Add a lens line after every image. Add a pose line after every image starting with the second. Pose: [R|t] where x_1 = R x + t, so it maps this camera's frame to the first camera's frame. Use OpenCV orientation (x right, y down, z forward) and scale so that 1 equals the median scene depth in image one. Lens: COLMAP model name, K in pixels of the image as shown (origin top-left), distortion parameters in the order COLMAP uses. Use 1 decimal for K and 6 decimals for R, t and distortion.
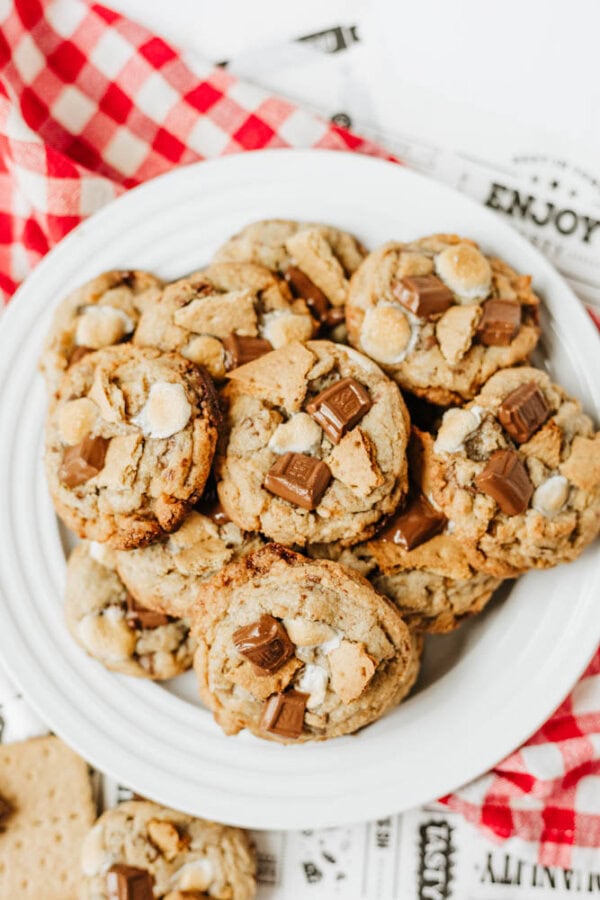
lens RADIAL K [[1420.4, 0, 304.4], [0, 1420.4, 452.5], [0, 0, 1]] dist [0.027651, 0.000000]
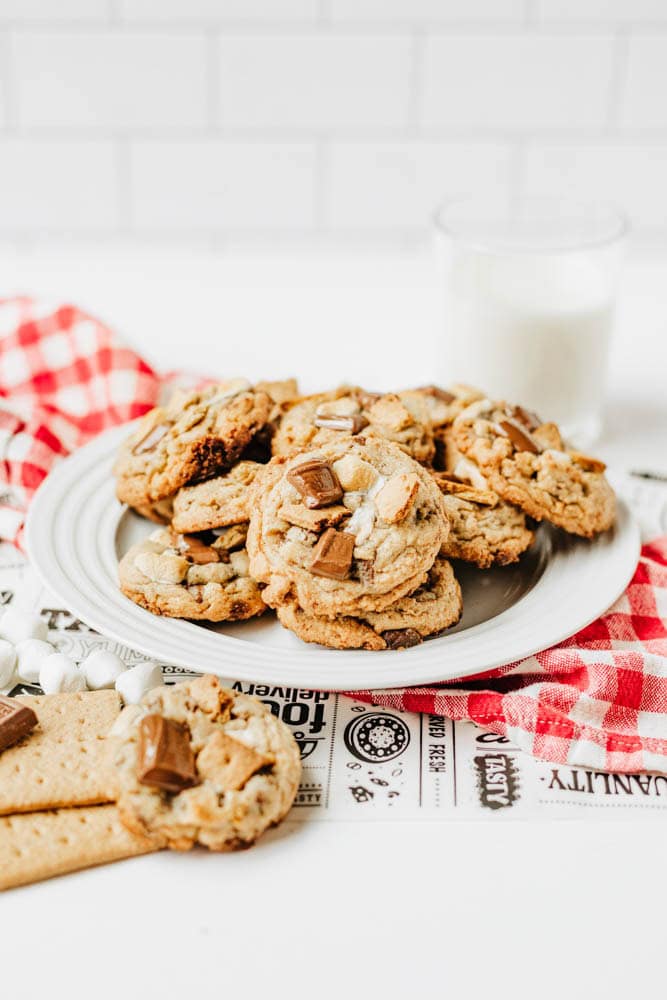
lens RADIAL K [[1578.2, 0, 331.6], [0, 1578.2, 503.7], [0, 0, 1]] dist [0.027651, 0.000000]
pose [[0.999040, 0.020684, 0.038605, -0.059916], [0.021521, 0.535862, -0.844031, 1.121222], [-0.038145, 0.844052, 0.534903, 0.341947]]
